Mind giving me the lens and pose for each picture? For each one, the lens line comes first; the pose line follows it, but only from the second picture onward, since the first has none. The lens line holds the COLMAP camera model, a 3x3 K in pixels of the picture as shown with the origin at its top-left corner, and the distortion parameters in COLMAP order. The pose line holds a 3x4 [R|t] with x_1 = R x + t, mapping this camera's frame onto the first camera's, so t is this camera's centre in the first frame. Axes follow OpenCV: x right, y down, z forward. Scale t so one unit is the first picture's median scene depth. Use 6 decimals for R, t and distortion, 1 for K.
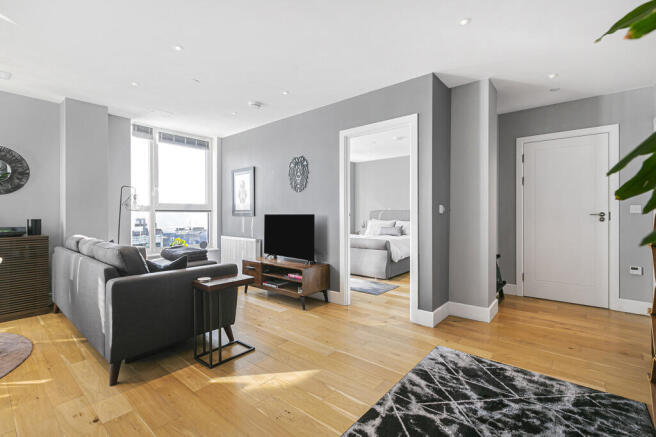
lens RADIAL K [[291.3, 0, 329.3], [0, 291.3, 216.6], [0, 0, 1]] dist [0.001219, 0.000048]
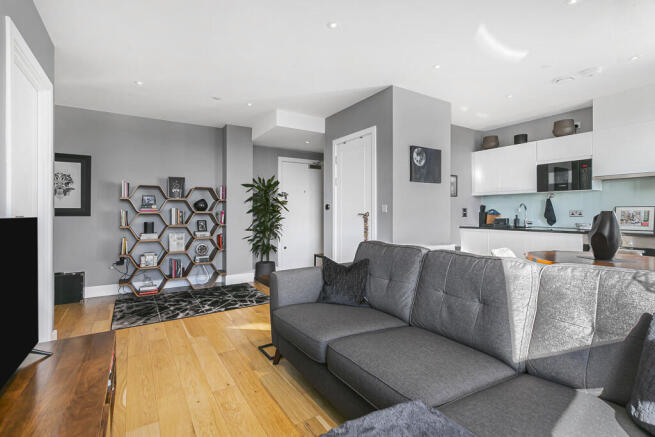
lens RADIAL K [[302.2, 0, 327.8], [0, 302.2, 212.3], [0, 0, 1]] dist [0.014021, -0.000239]
pose [[-0.953796, 0.003541, 0.300434, -0.454213], [0.005702, 0.999964, 0.006316, -0.008496], [-0.300401, 0.007737, -0.953782, 1.093160]]
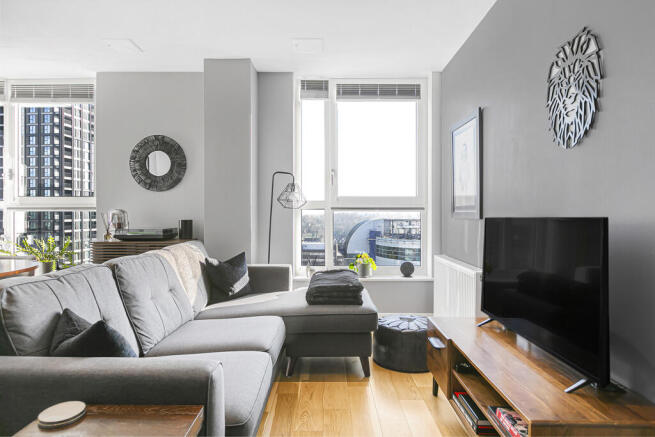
lens RADIAL K [[377.5, 0, 327.5], [0, 377.5, 218.5], [0, 0, 1]] dist [-0.001670, -0.000206]
pose [[0.635362, 0.010149, -0.772148, 0.046354], [-0.008096, 0.999946, 0.006481, -0.003973], [0.772172, 0.002134, 0.635410, 0.526838]]
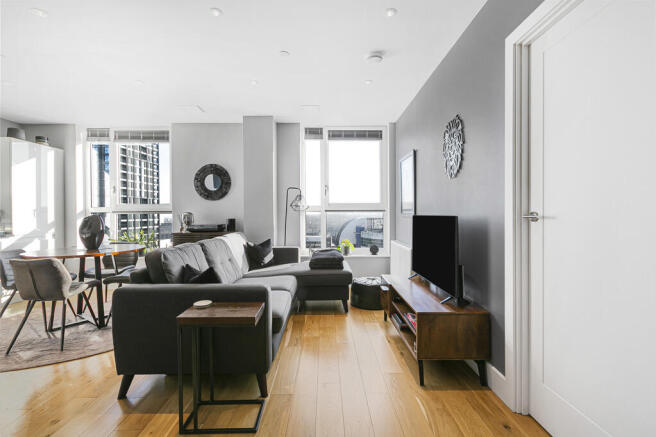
lens RADIAL K [[291.3, 0, 329.3], [0, 291.3, 216.6], [0, 0, 1]] dist [0.001219, 0.000048]
pose [[0.649312, 0.003319, -0.760515, 0.186910], [-0.002328, 0.999994, 0.002377, -0.003827], [0.760519, 0.000227, 0.649316, 0.418356]]
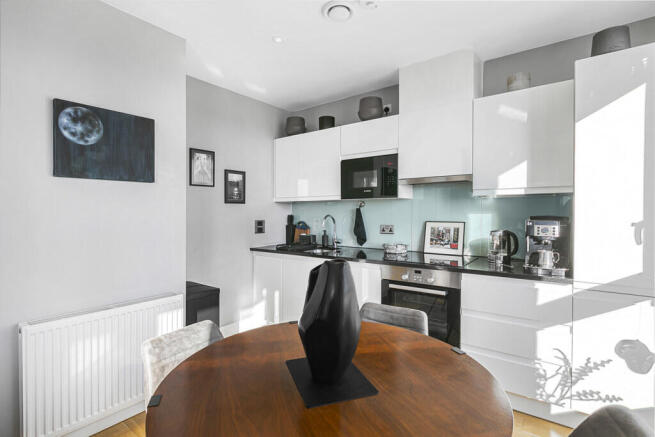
lens RADIAL K [[322.2, 0, 327.5], [0, 322.2, 218.5], [0, 0, 1]] dist [-0.000053, -0.000656]
pose [[-0.999060, 0.007565, -0.042674, -0.742650], [0.006365, 0.999583, 0.028176, -0.040682], [0.042870, 0.027878, -0.998692, 0.675830]]
